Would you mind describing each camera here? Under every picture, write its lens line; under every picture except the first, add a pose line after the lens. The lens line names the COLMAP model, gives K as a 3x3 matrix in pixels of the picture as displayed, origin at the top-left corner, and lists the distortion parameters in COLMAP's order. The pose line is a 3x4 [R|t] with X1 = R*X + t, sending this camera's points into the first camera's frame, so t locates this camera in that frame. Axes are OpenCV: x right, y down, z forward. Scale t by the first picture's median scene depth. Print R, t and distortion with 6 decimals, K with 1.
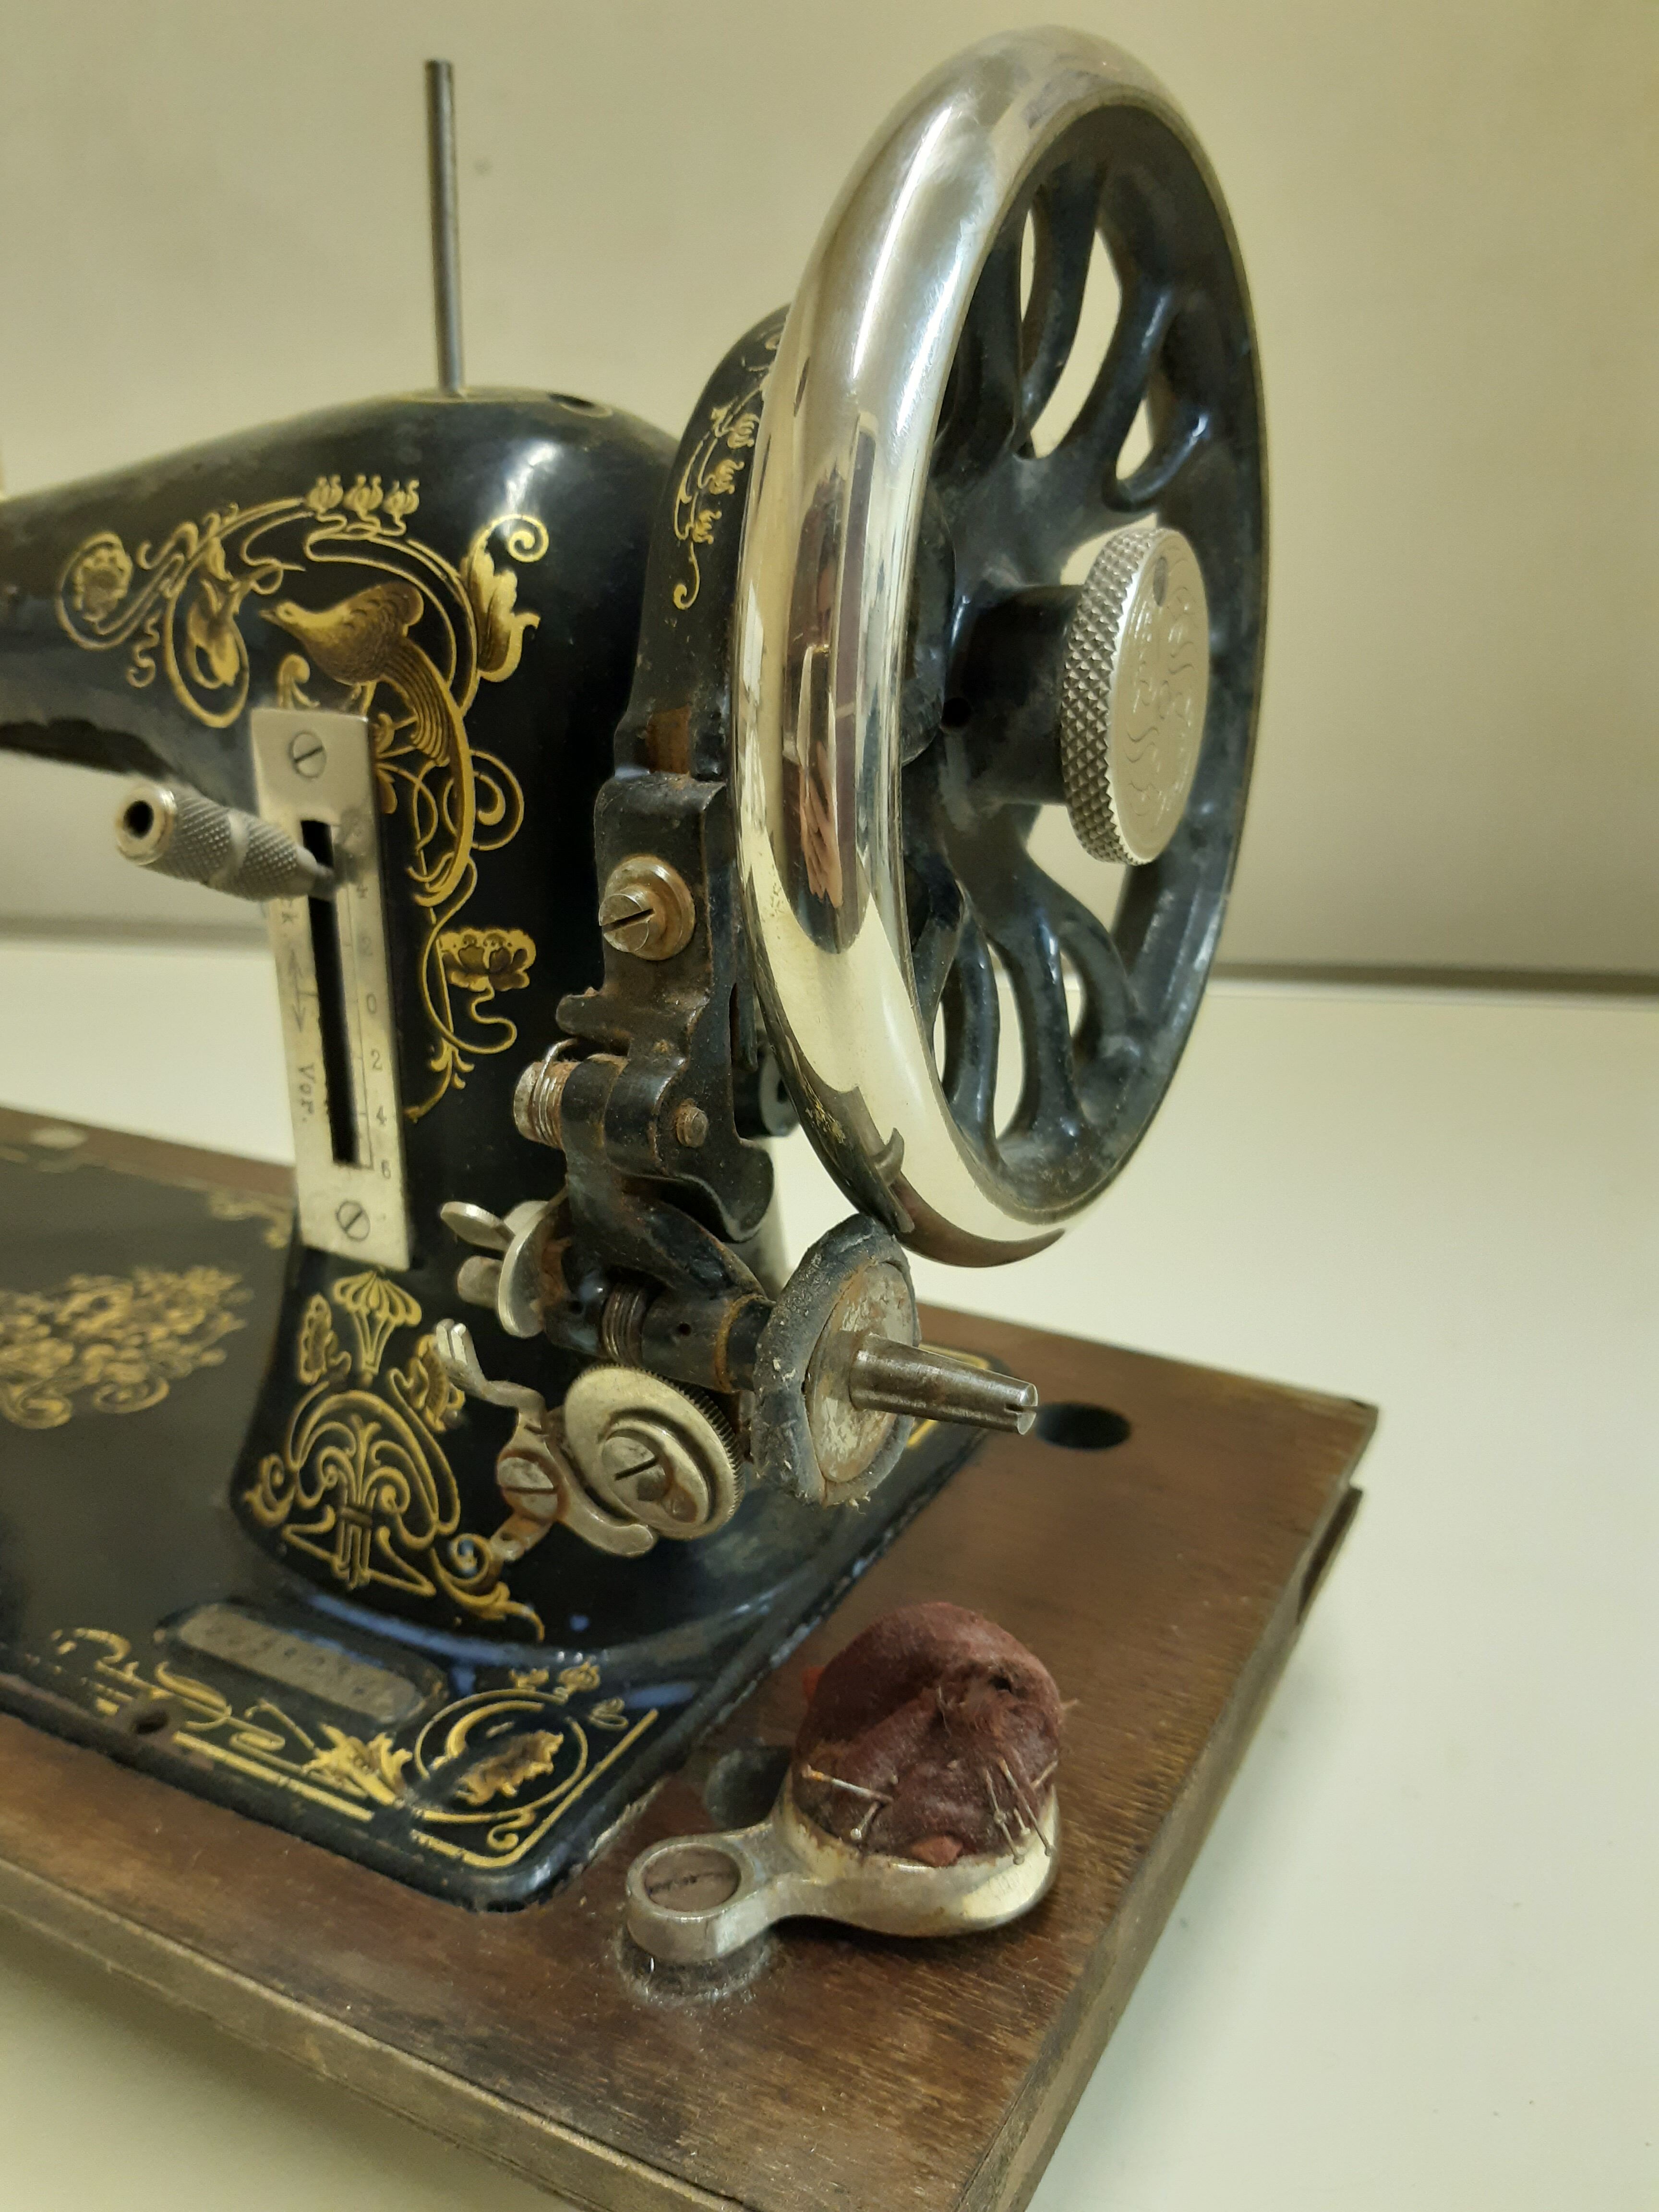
lens RADIAL K [[1800.8, 0, 829.5], [0, 1800.8, 1106.0], [0, 0, 1]] dist [0.045731, -0.171572]
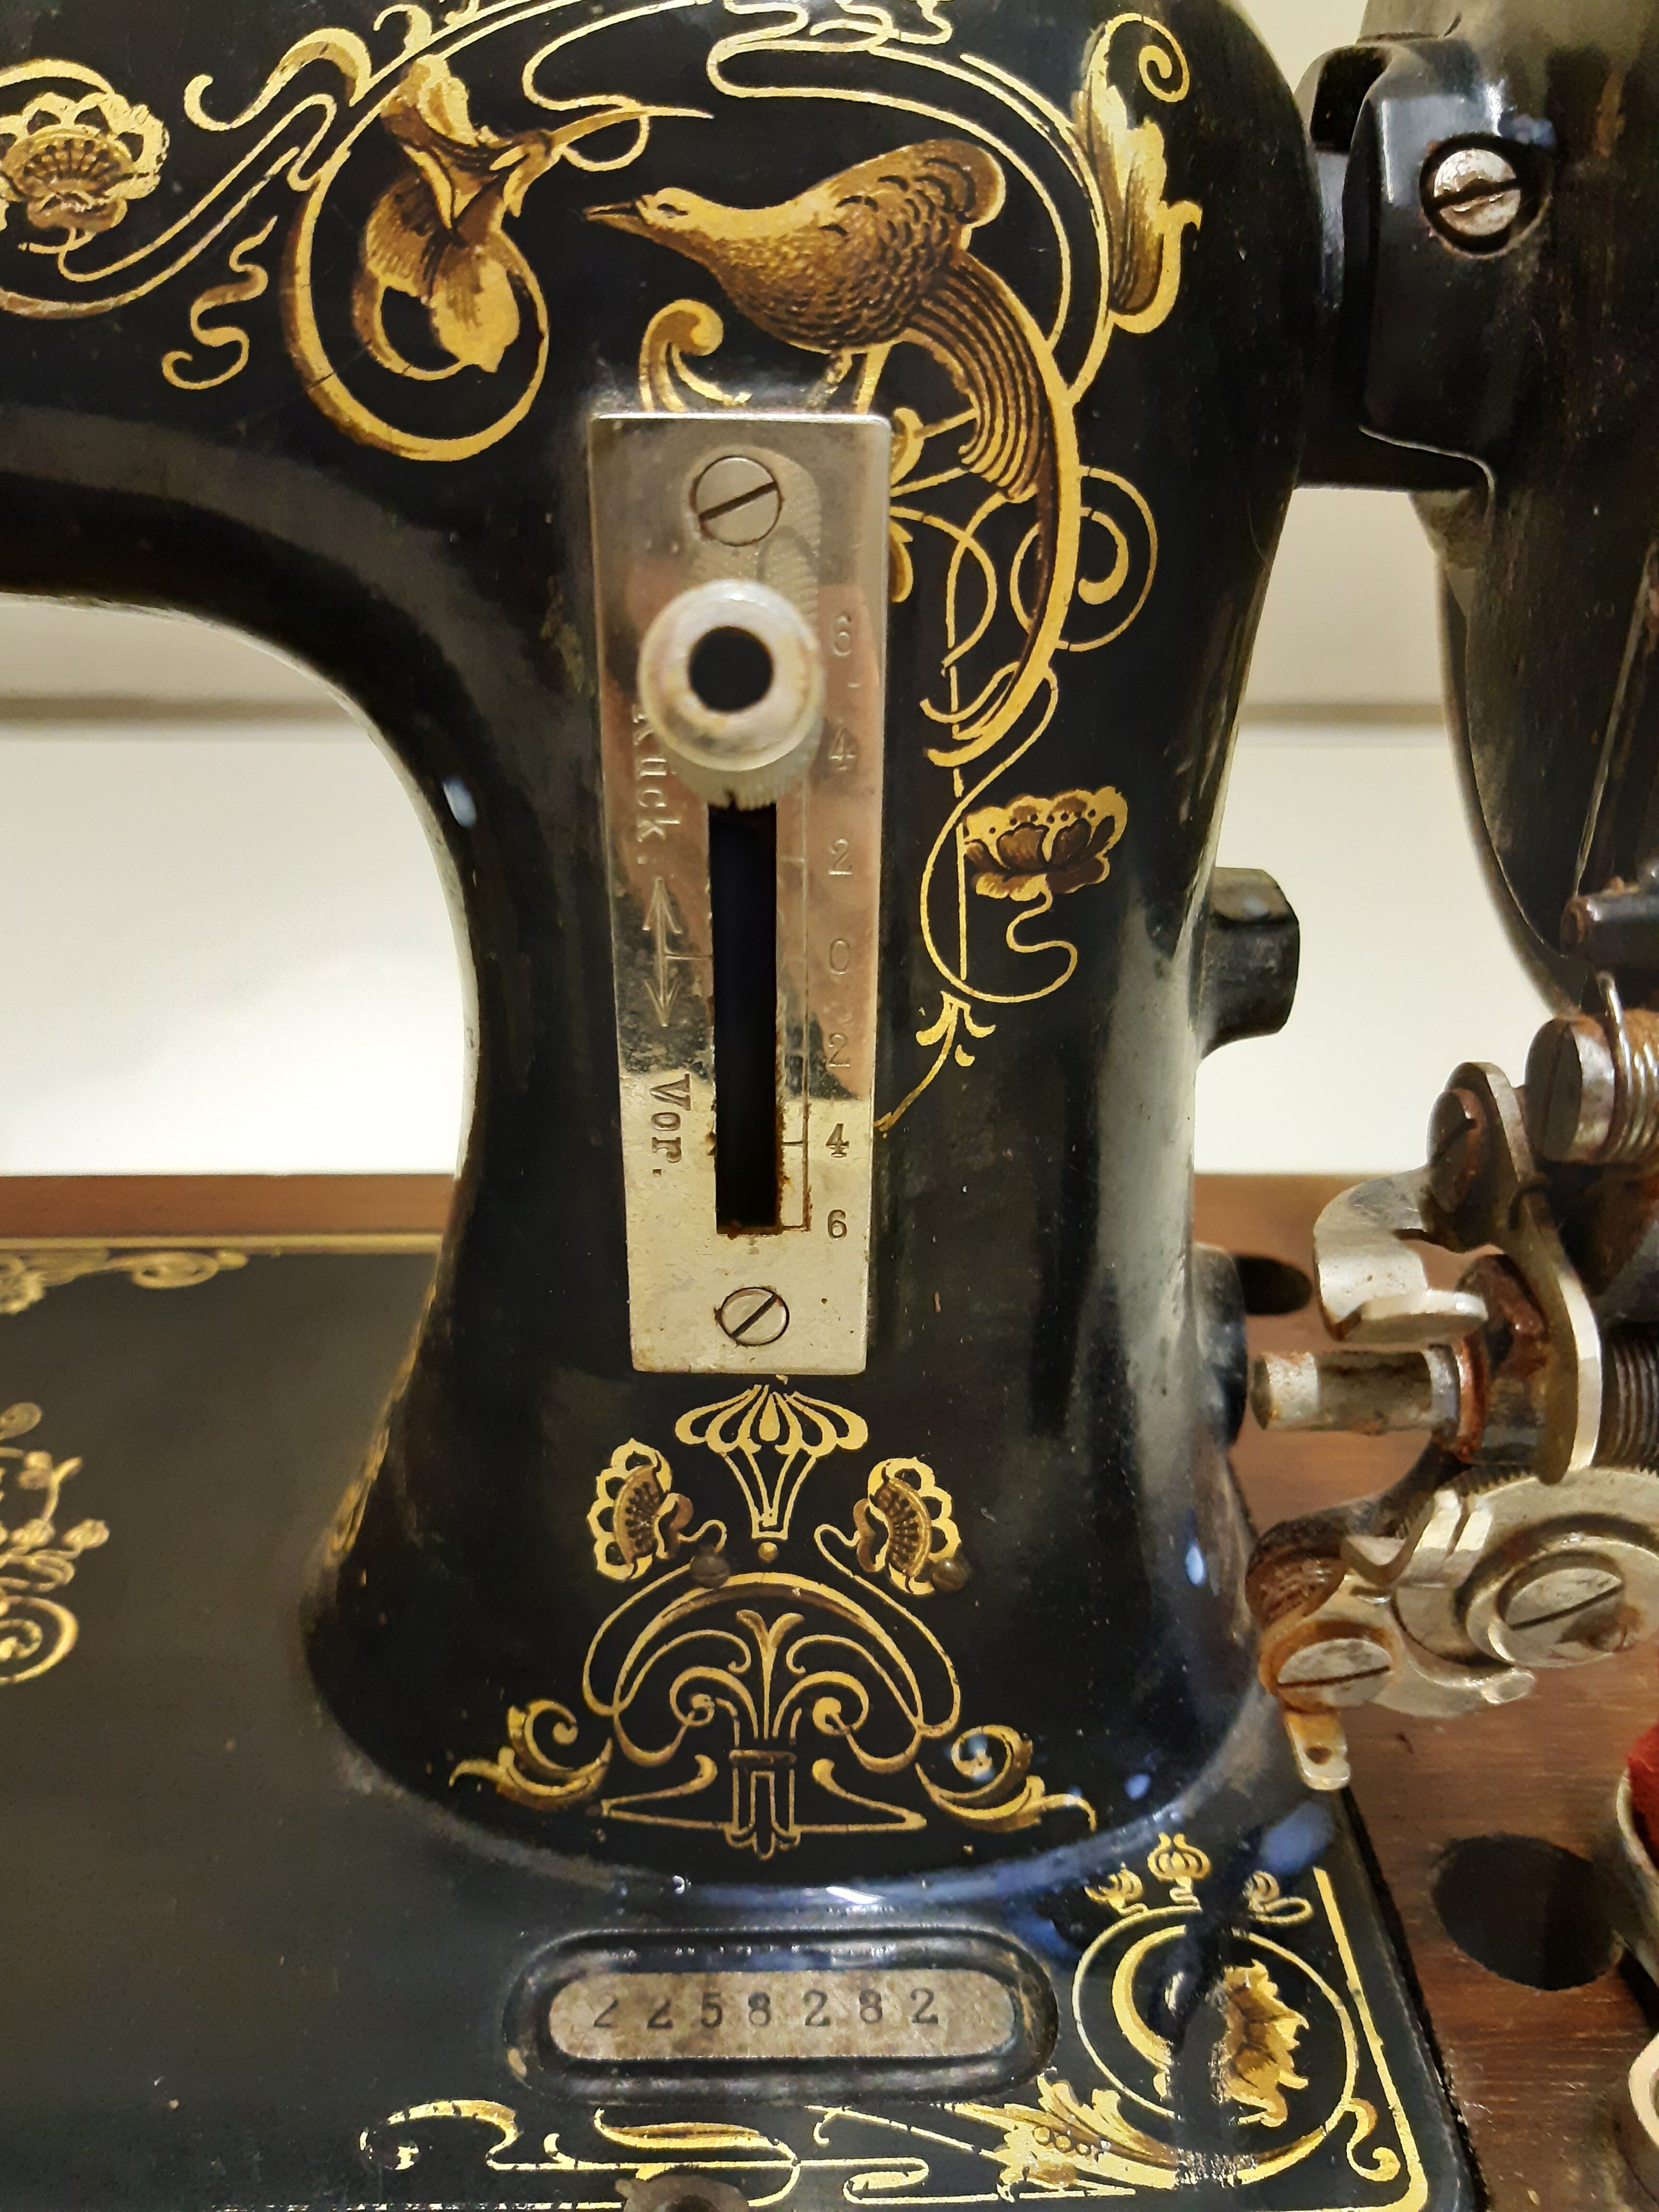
lens RADIAL K [[1800.8, 0, 829.5], [0, 1800.8, 1106.0], [0, 0, 1]] dist [0.045731, -0.171572]
pose [[0.875682, -0.218864, 0.430441, -0.518428], [0.151473, 0.970897, 0.185513, -0.117712], [-0.458516, -0.097250, 0.883349, 0.511825]]
